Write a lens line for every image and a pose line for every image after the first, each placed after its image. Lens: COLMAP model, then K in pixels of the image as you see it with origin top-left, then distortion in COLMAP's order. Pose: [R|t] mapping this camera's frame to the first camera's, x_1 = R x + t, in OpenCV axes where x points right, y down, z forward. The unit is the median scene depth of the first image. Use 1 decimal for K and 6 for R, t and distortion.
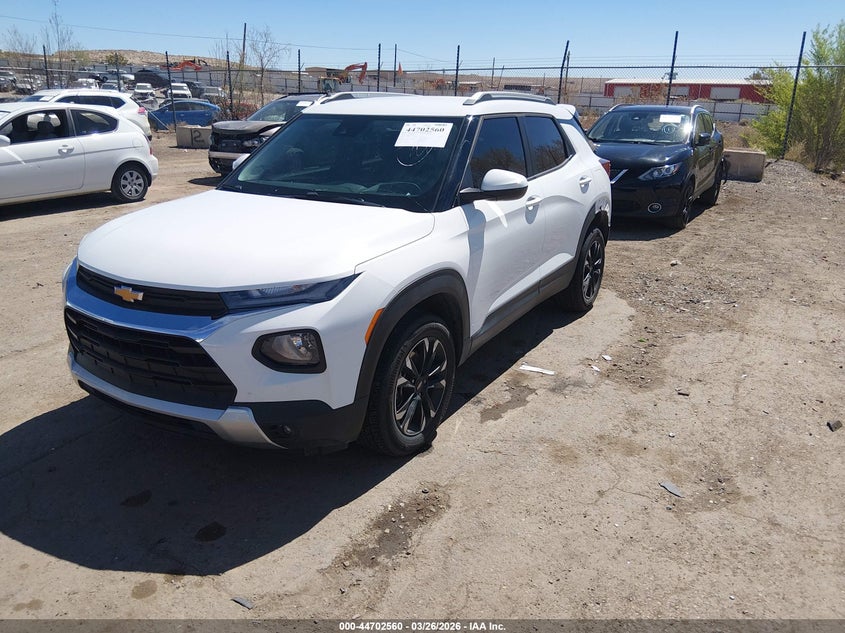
lens RADIAL K [[646.0, 0, 417.8], [0, 646.0, 318.7], [0, 0, 1]] dist [-0.014449, -0.015648]
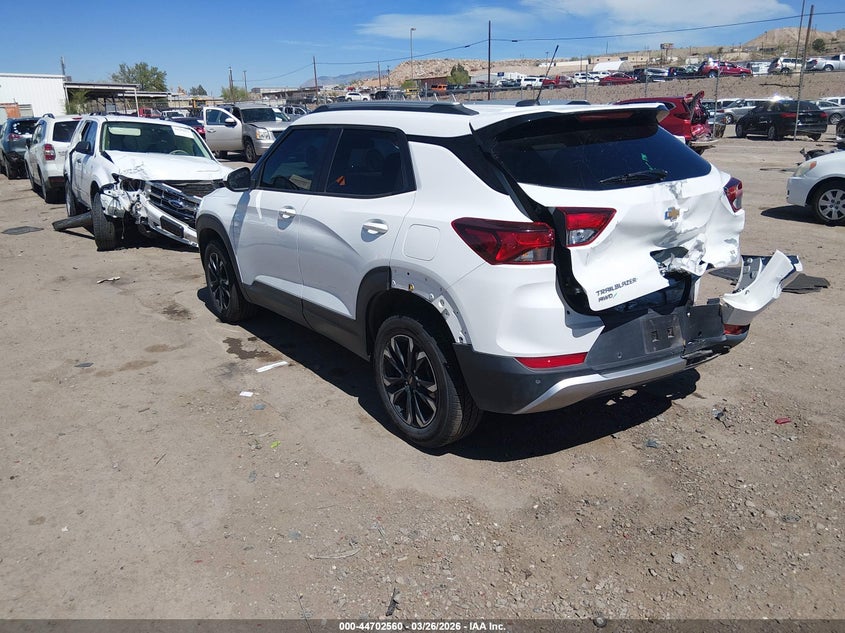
lens RADIAL K [[646.0, 0, 419.9], [0, 646.0, 316.3], [0, 0, 1]] dist [-0.014449, -0.015648]
pose [[-0.381433, 0.271003, -0.883780, 1.256950], [-0.280007, 0.877273, 0.389856, -0.591337], [0.880968, 0.396168, -0.258738, 1.820053]]
